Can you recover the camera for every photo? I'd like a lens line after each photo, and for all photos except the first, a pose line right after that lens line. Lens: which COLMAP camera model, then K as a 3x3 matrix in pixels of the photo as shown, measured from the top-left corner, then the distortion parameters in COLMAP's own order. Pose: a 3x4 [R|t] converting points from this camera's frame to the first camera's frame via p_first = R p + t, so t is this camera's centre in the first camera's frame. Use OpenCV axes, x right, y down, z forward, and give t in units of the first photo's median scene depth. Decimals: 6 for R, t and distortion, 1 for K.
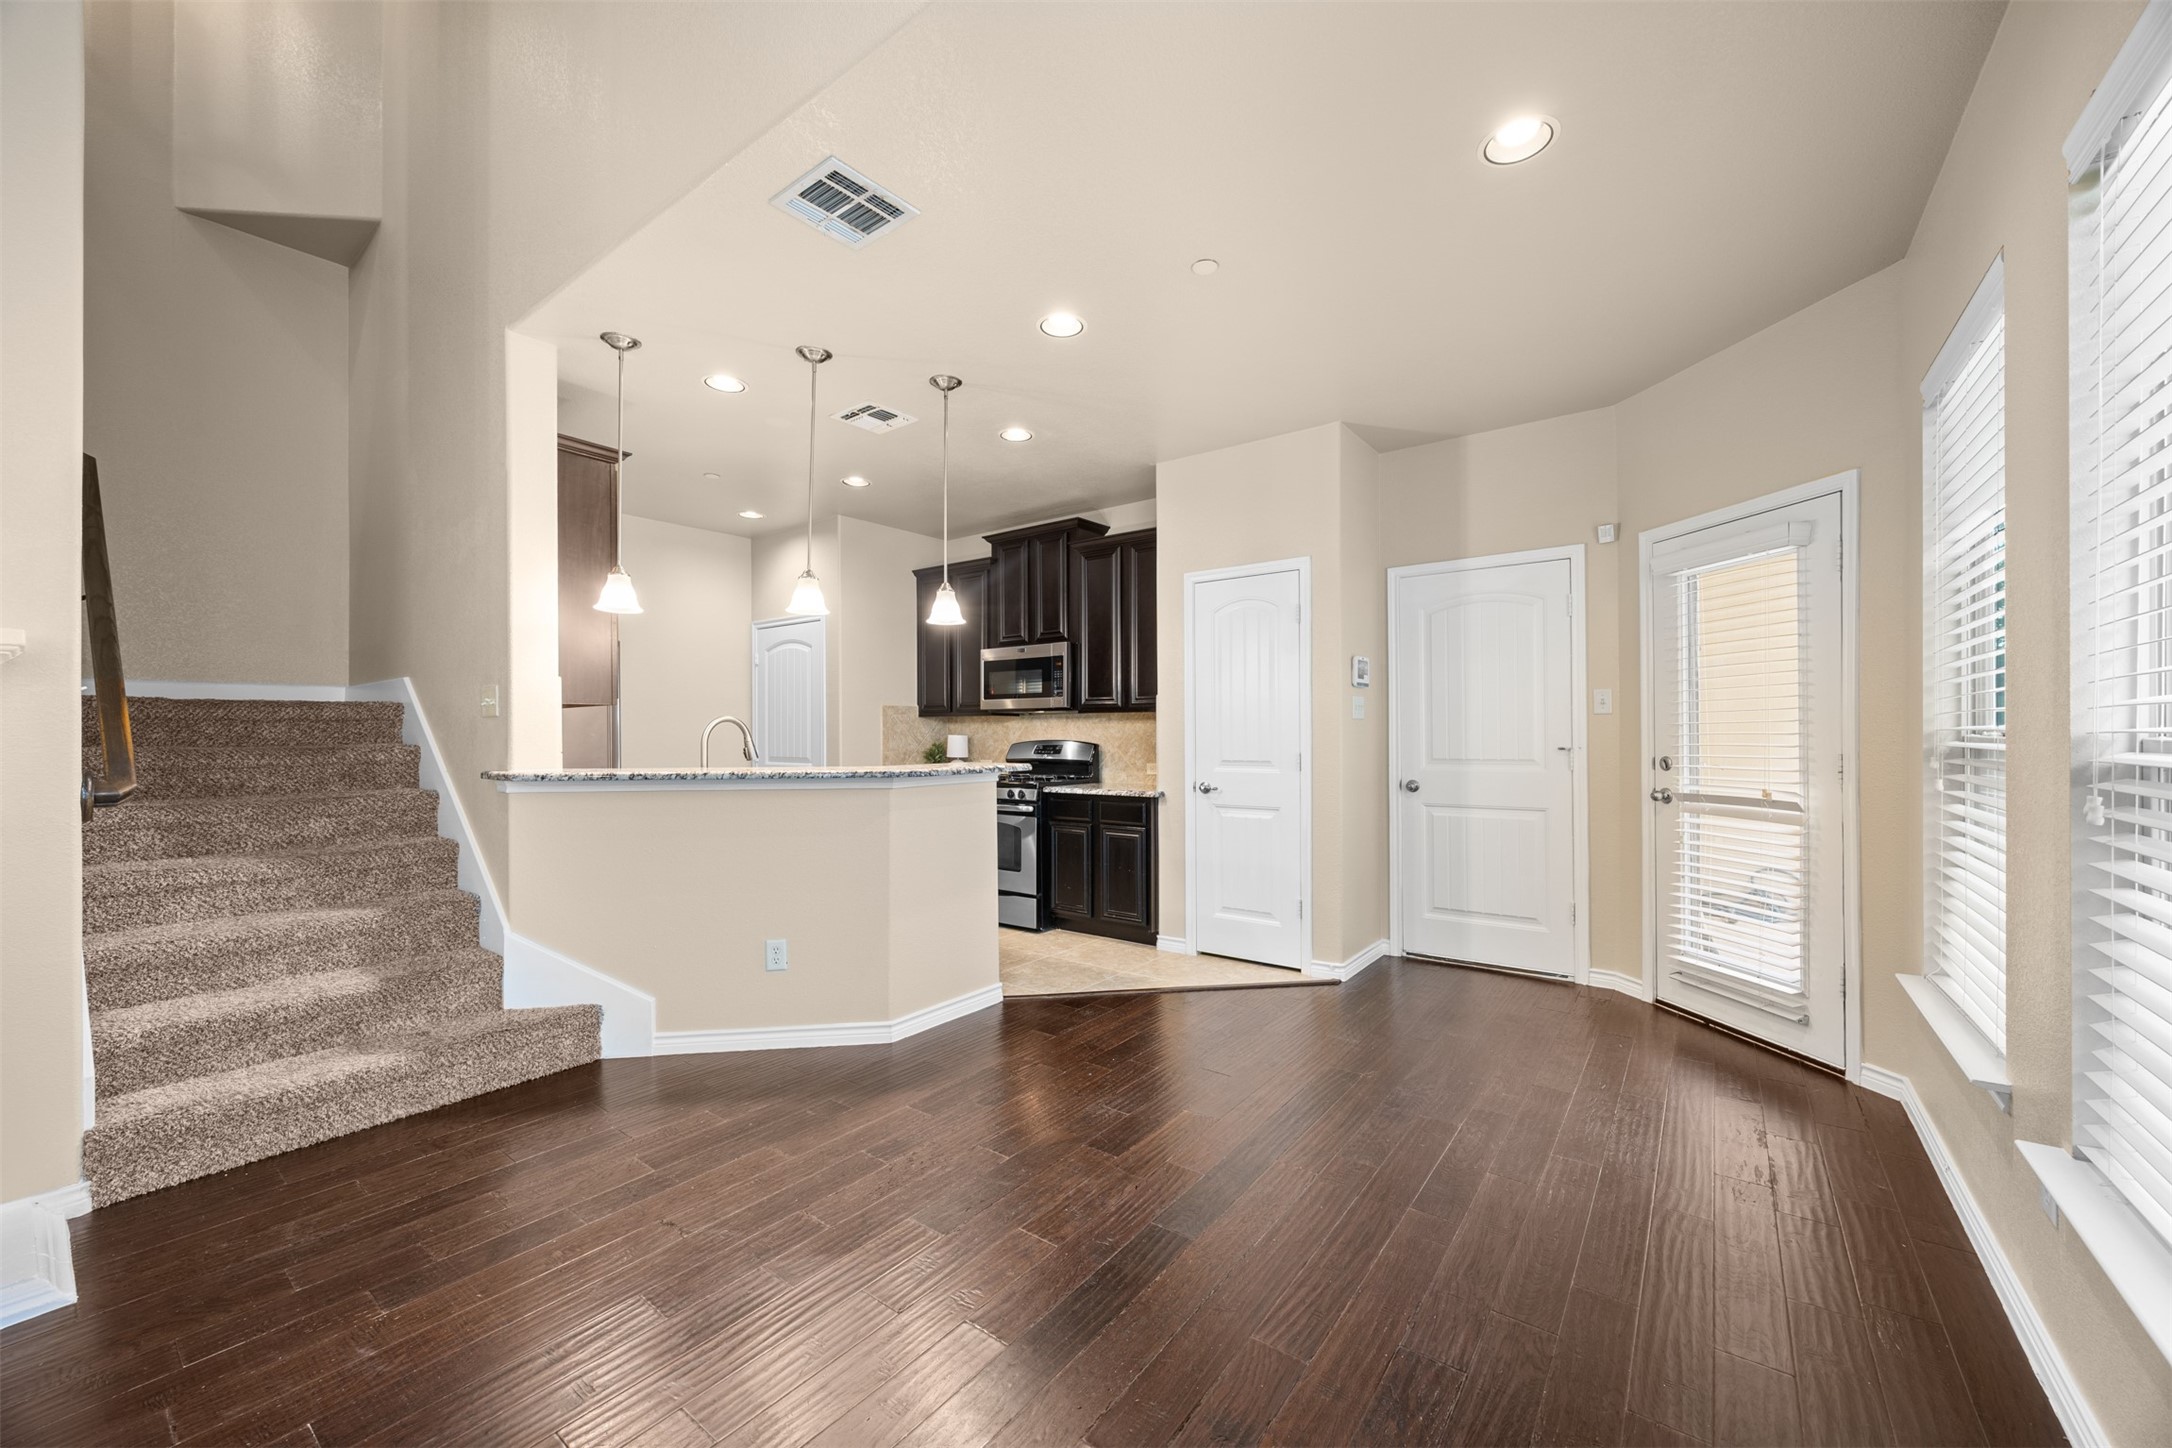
lens RADIAL K [[830.8, 0, 1090.9], [0, 830.8, 726.7], [0, 0, 1]] dist [-0.001714, -0.000158]
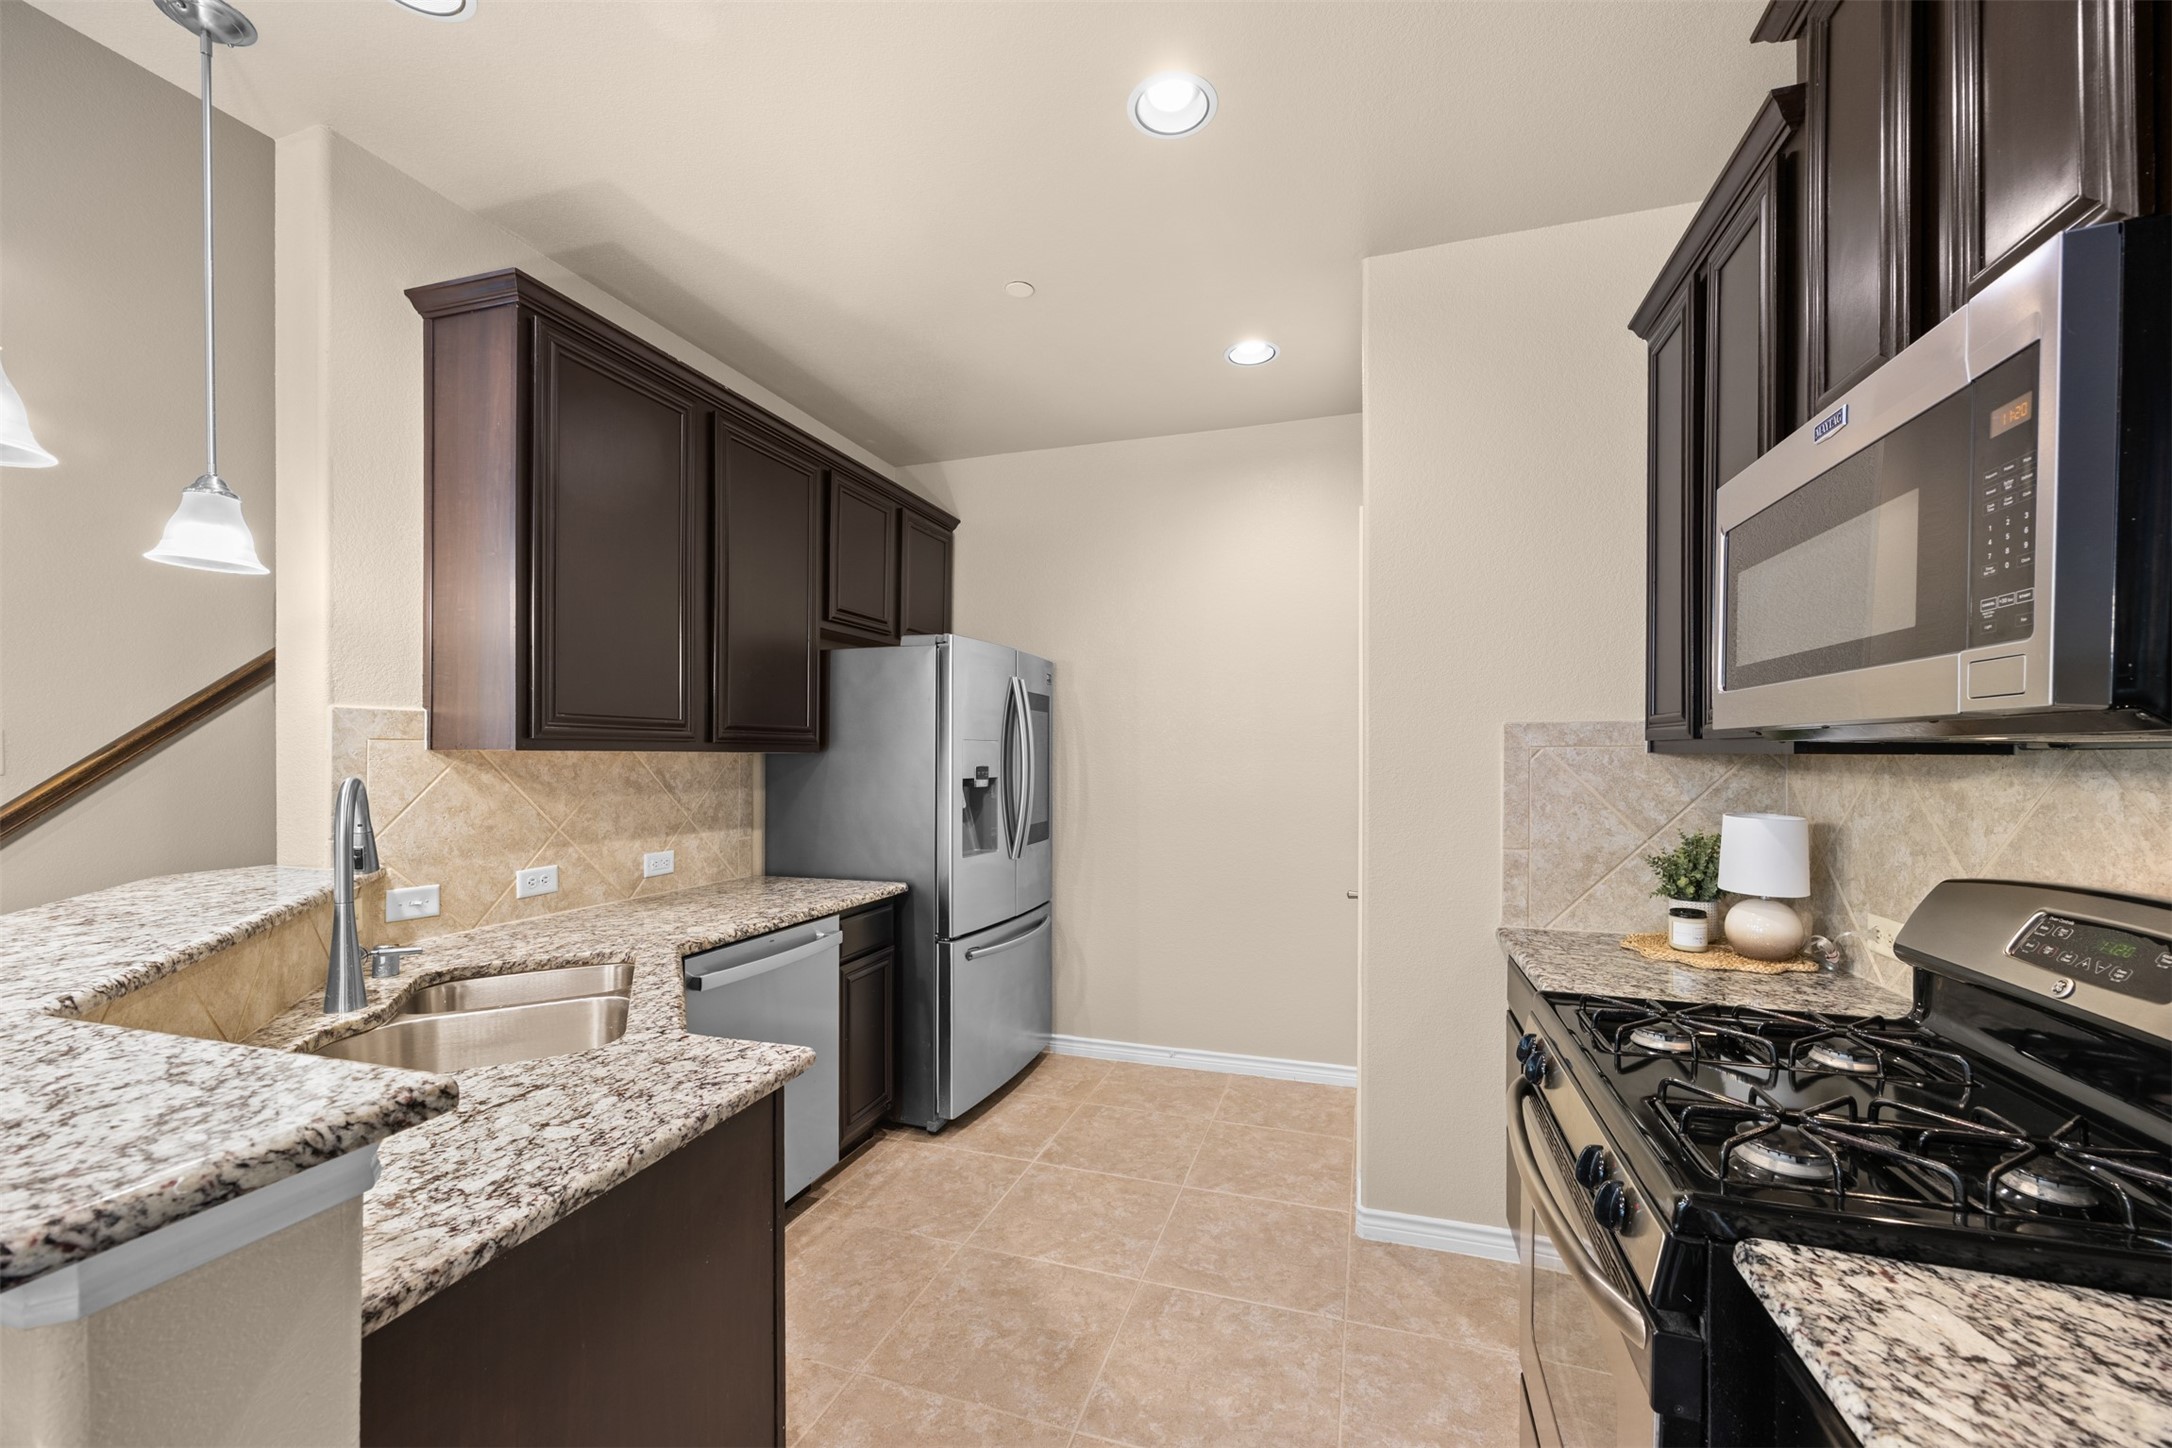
lens RADIAL K [[850.2, 0, 1107.8], [0, 850.2, 746.2], [0, 0, 1]] dist [-0.002465, -0.000254]
pose [[0.334776, -0.002227, -0.942295, 0.061176], [0.005762, 0.999983, -0.000316, -0.022701], [0.942280, -0.005324, 0.334783, 0.992344]]
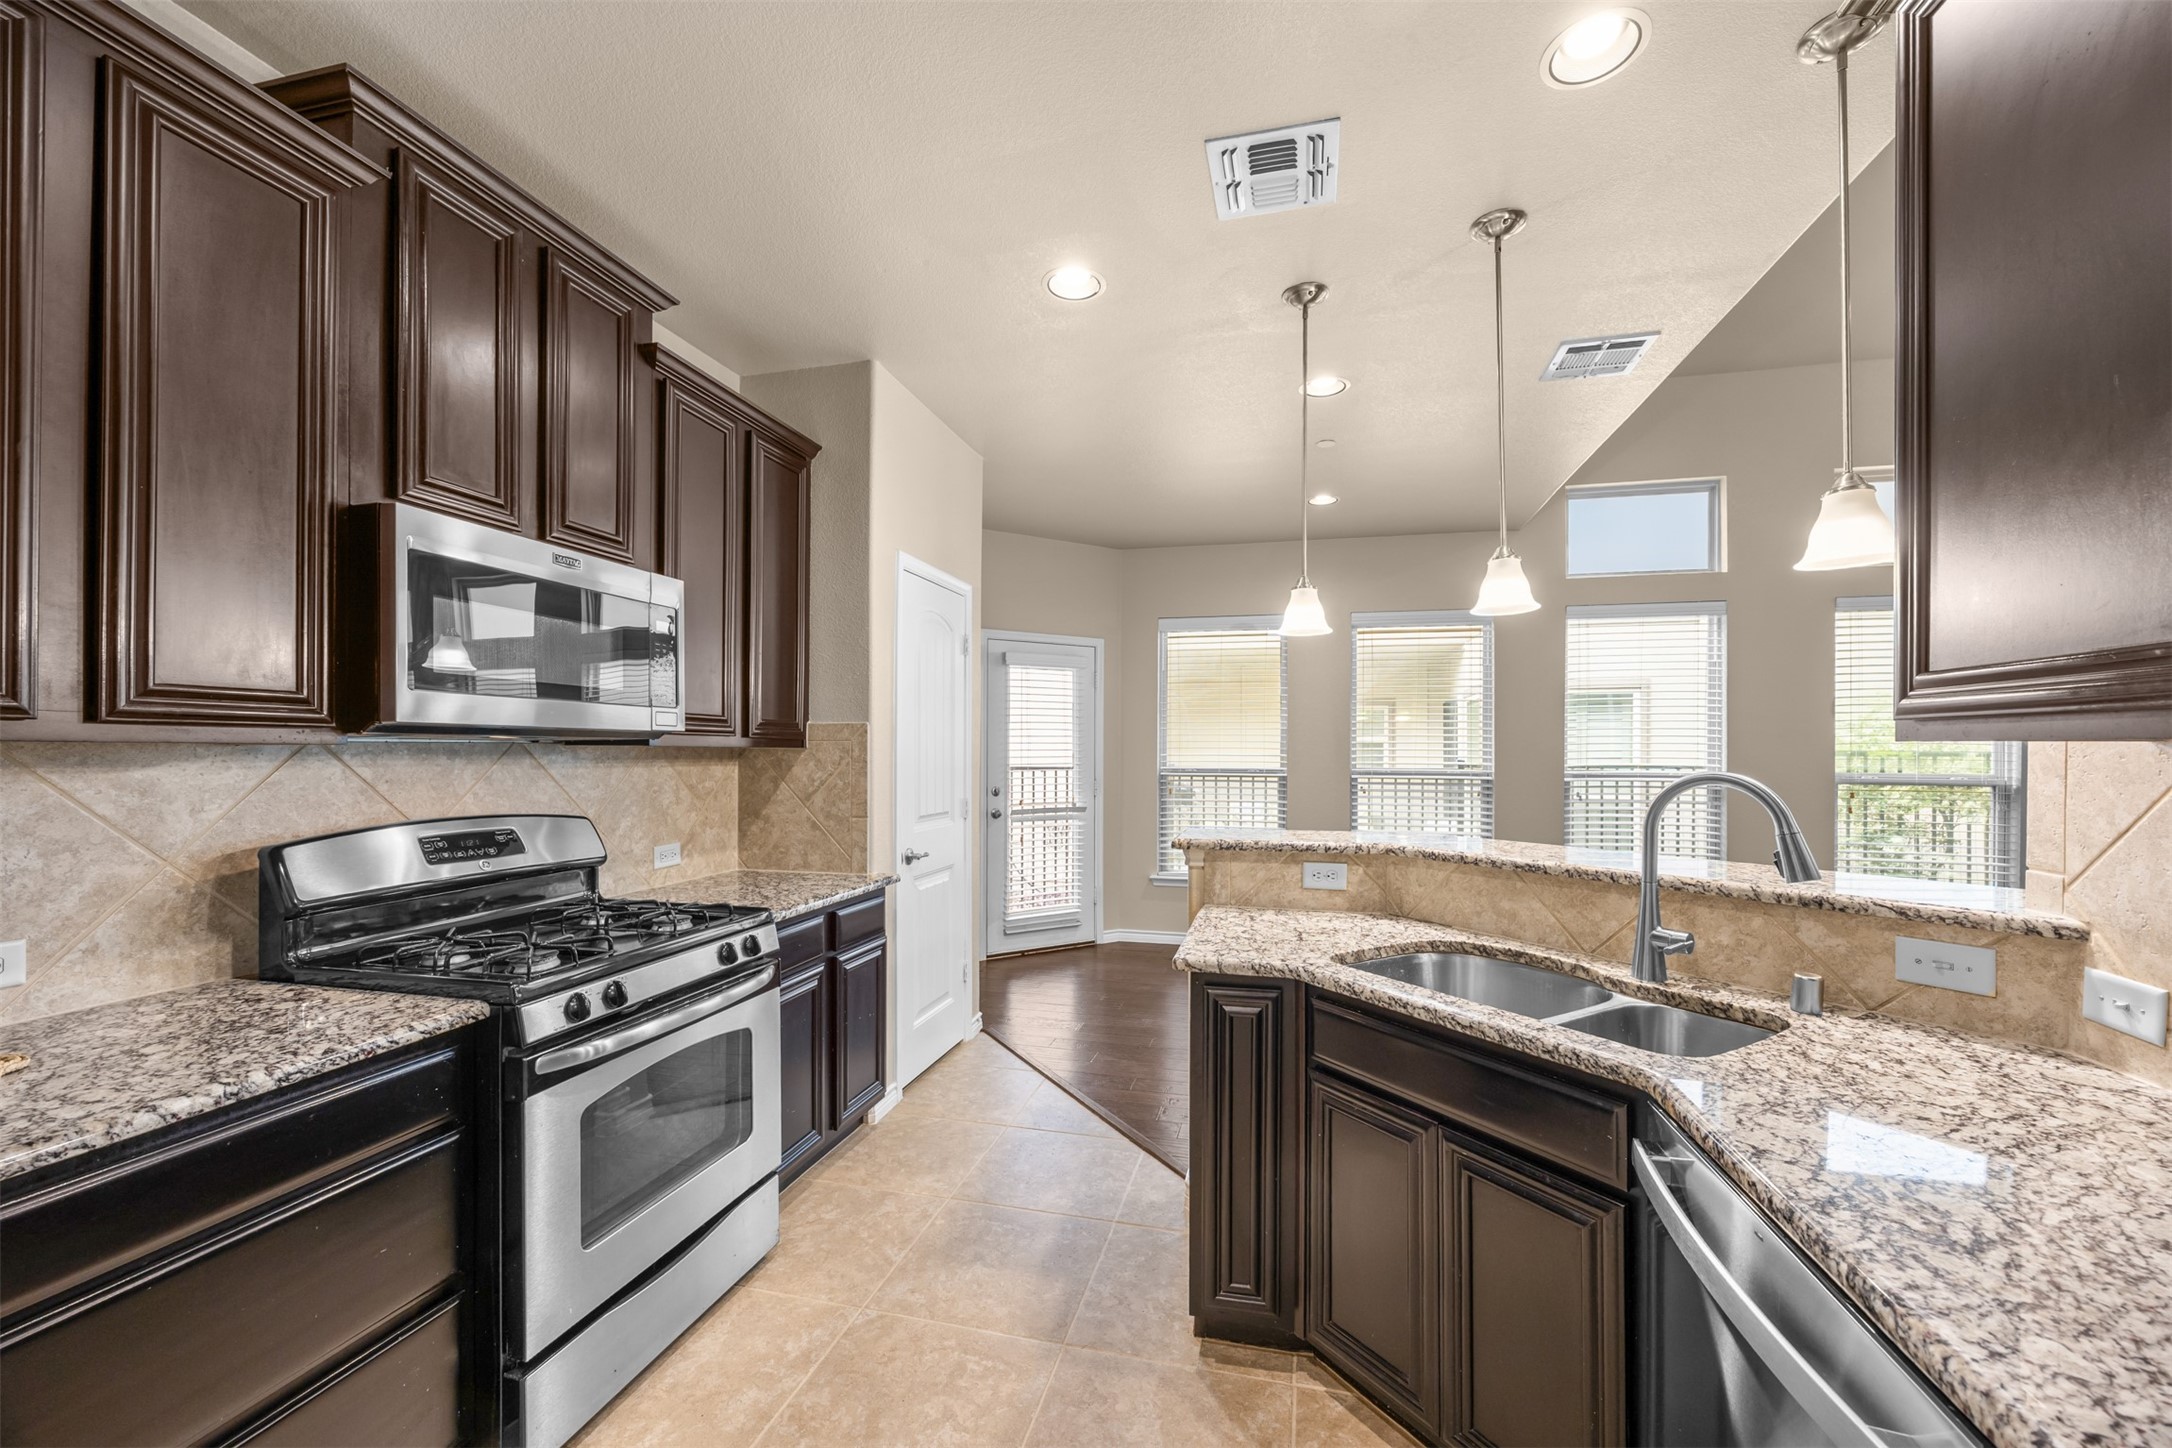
lens RADIAL K [[840.7, 0, 1090.6], [0, 840.7, 754.3], [0, 0, 1]] dist [-0.001181, -0.000068]
pose [[-0.387786, 0.000528, 0.921749, -0.628329], [-0.007583, 0.999964, -0.003763, -0.015064], [-0.921718, -0.008449, -0.387768, 1.196425]]
